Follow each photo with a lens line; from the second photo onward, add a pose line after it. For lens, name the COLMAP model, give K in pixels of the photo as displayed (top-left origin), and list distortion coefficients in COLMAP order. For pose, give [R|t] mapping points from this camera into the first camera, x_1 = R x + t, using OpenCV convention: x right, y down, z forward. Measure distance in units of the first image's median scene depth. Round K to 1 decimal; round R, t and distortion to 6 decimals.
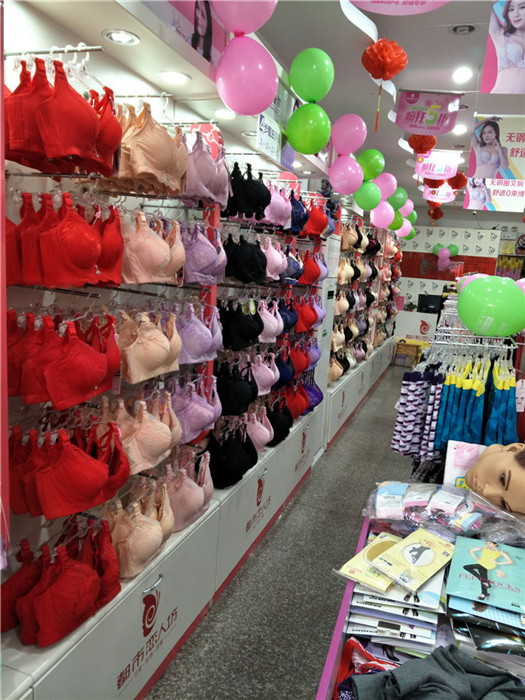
lens RADIAL K [[556.4, 0, 262.5], [0, 556.4, 350.0], [0, 0, 1]] dist [0.001699, 0.001465]
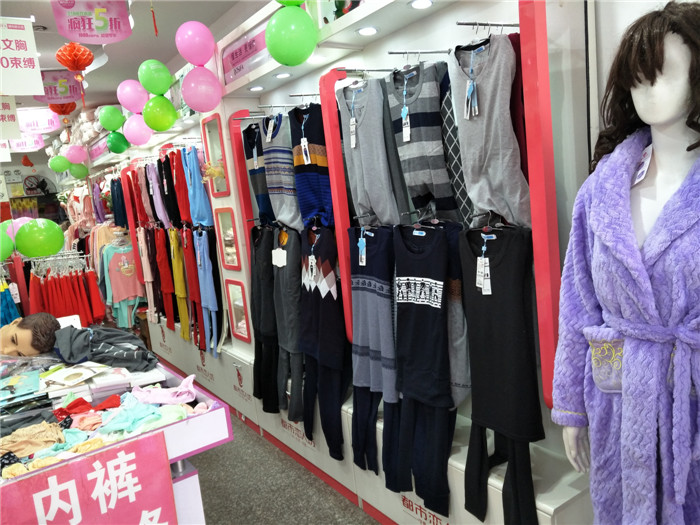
lens RADIAL K [[556.4, 0, 350.0], [0, 556.4, 262.5], [0, 0, 1]] dist [0.001699, 0.001465]
pose [[0.589737, -0.250204, 0.767860, -0.175051], [0.277662, 0.955652, 0.098143, 0.110769], [-0.758363, 0.155327, 0.633055, -0.762954]]
